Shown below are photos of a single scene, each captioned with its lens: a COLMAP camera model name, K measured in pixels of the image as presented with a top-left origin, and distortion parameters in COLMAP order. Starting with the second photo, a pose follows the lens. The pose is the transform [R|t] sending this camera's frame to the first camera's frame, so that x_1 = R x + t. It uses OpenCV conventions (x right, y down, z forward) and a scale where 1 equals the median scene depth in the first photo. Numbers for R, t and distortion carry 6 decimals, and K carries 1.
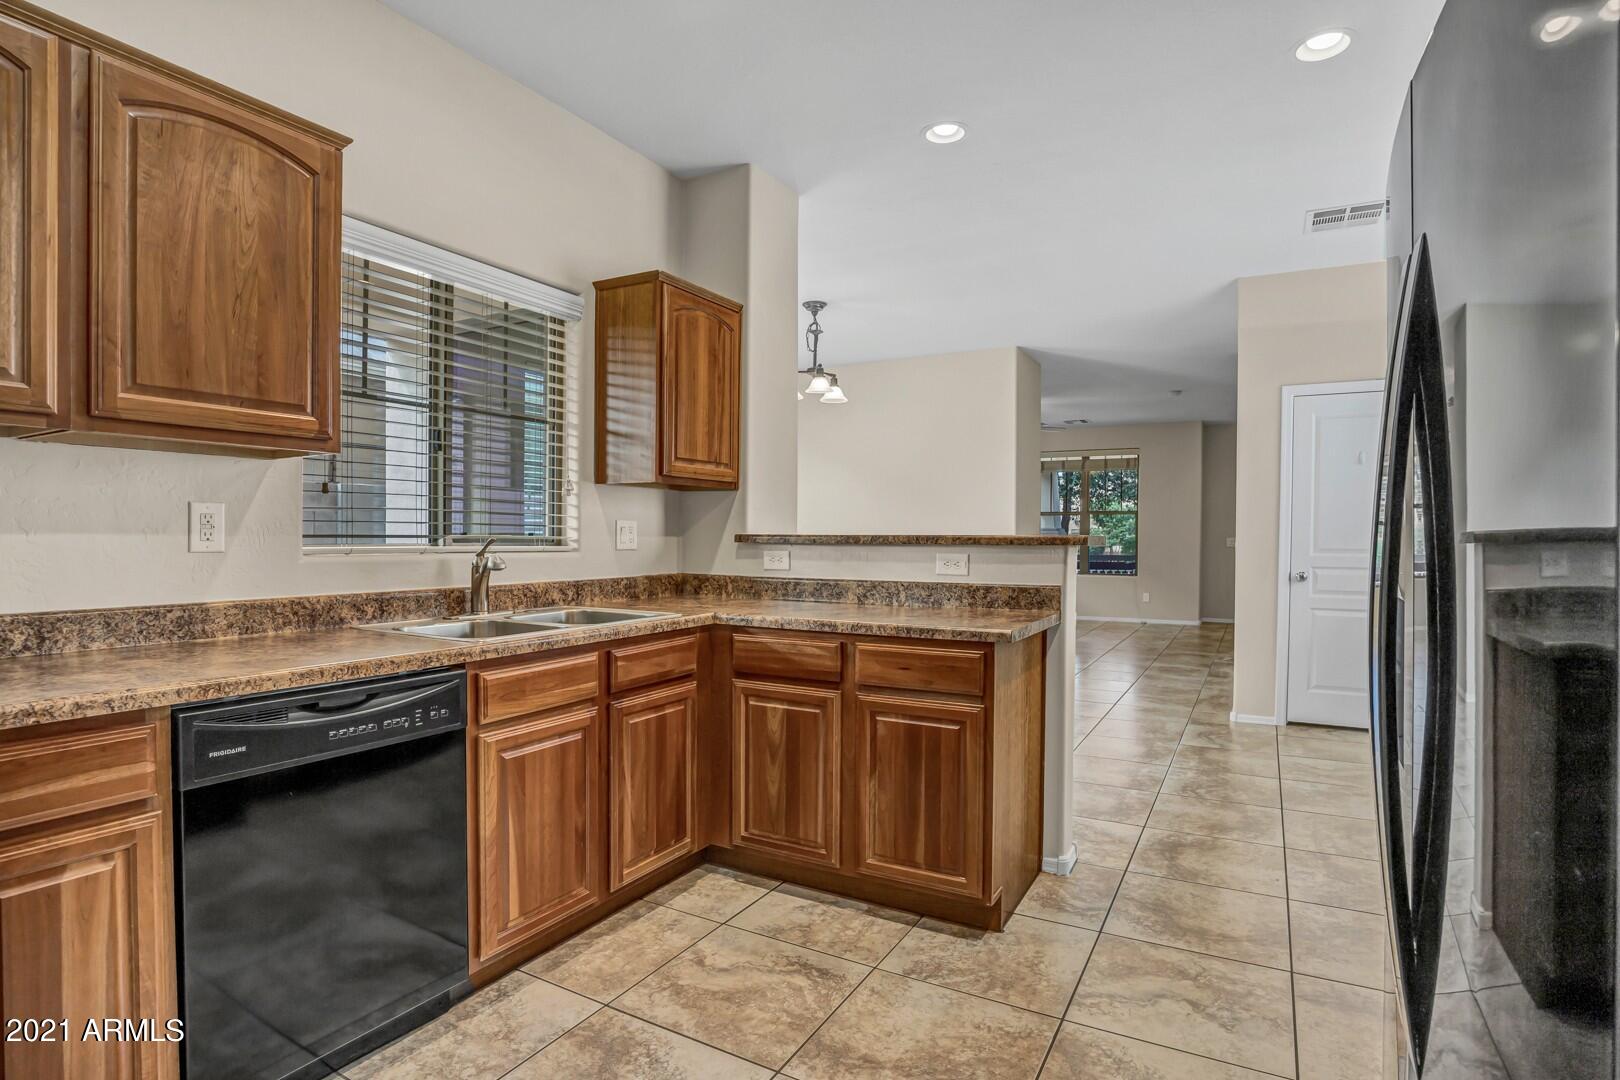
lens RADIAL K [[818.1, 0, 821.9], [0, 818.1, 531.2], [0, 0, 1]] dist [-0.039827, 0.001685]
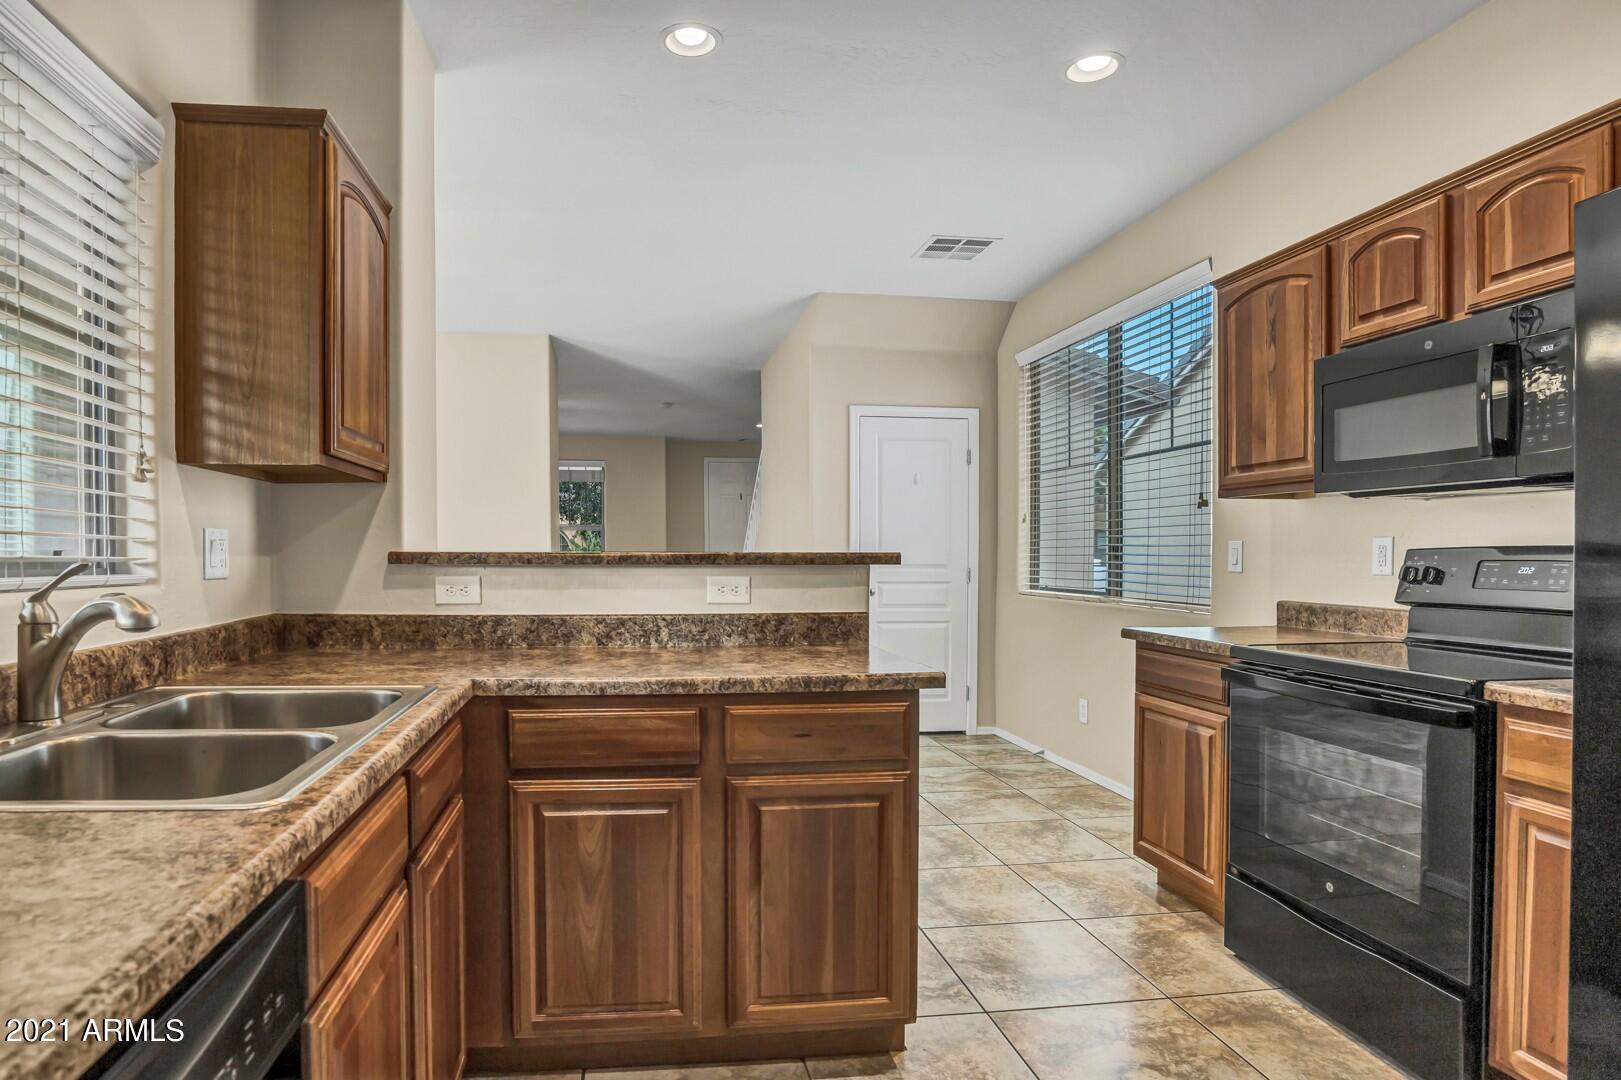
lens RADIAL K [[884.3, 0, 810.3], [0, 884.3, 549.5], [0, 0, 1]] dist [-0.051364, 0.000618]
pose [[0.815857, -0.000341, 0.578253, -0.269995], [-0.001240, 0.999996, 0.002339, -0.000077], [-0.578252, -0.002625, 0.815854, 0.272256]]
